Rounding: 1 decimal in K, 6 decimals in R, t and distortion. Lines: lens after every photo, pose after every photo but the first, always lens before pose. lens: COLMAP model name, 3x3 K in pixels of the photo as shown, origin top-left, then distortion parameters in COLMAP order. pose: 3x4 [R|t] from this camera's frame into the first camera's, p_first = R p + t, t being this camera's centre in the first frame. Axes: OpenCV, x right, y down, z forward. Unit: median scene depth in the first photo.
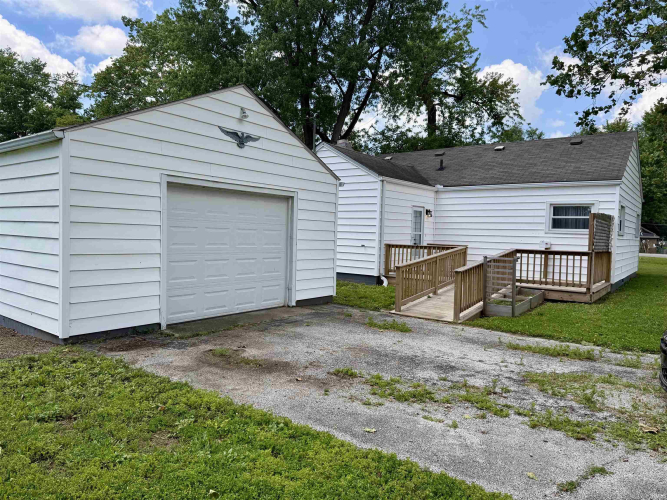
lens RADIAL K [[467.8, 0, 335.4], [0, 467.8, 244.0], [0, 0, 1]] dist [-0.011746, -0.015238]
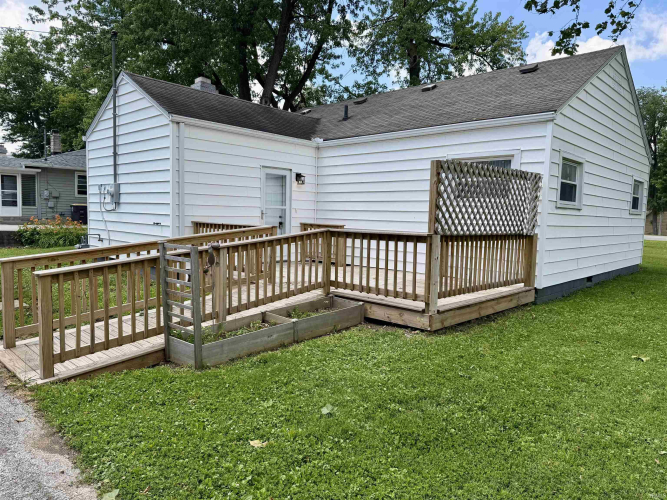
lens RADIAL K [[467.8, 0, 331.3], [0, 467.8, 255.1], [0, 0, 1]] dist [-0.011746, -0.015238]
pose [[0.993235, 0.008873, -0.115782, 0.290921], [-0.001733, 0.998098, 0.061623, 0.004615], [0.116109, -0.061006, 0.991361, 0.270886]]
